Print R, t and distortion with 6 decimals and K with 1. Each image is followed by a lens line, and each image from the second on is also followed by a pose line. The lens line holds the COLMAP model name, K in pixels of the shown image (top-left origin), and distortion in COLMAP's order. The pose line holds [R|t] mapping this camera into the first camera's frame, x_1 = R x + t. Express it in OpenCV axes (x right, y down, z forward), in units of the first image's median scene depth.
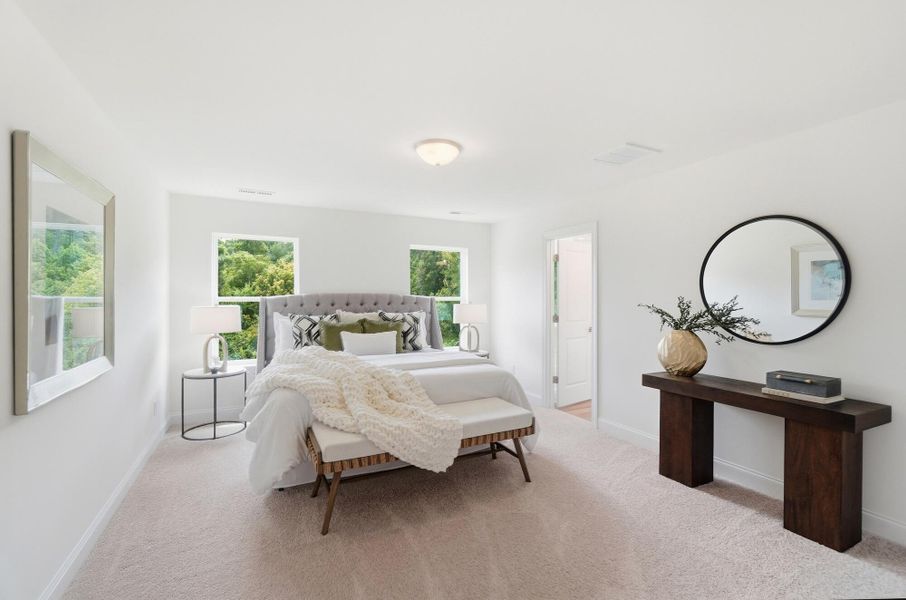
lens RADIAL K [[405.4, 0, 448.9], [0, 405.4, 293.0], [0, 0, 1]] dist [0.000793, 0.000387]
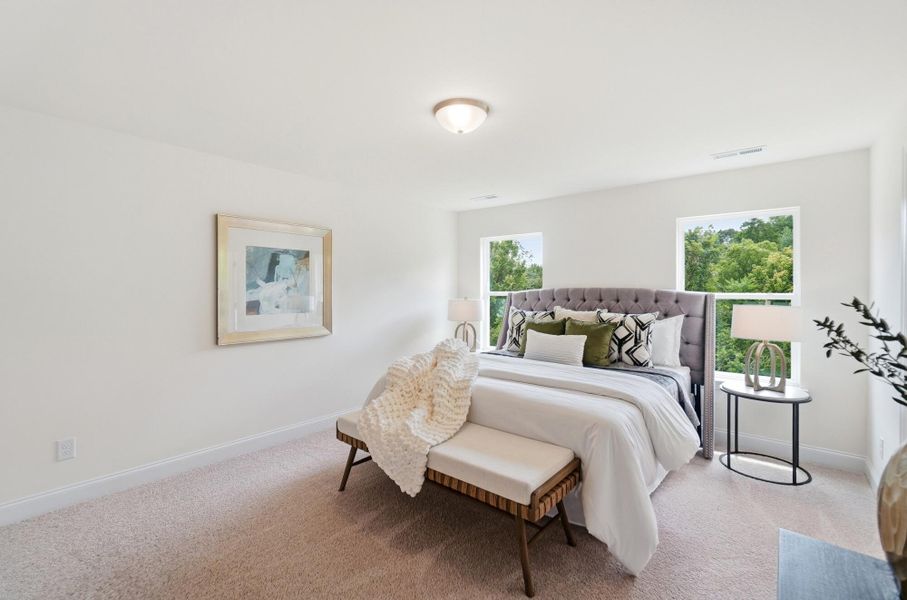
lens RADIAL K [[405.9, 0, 449.4], [0, 405.9, 293.0], [0, 0, 1]] dist [0.000793, 0.000387]
pose [[0.393449, 0.009567, -0.919297, 0.438882], [0.004420, 0.999915, 0.012297, 0.000044], [0.919336, -0.008901, 0.393373, 0.400362]]
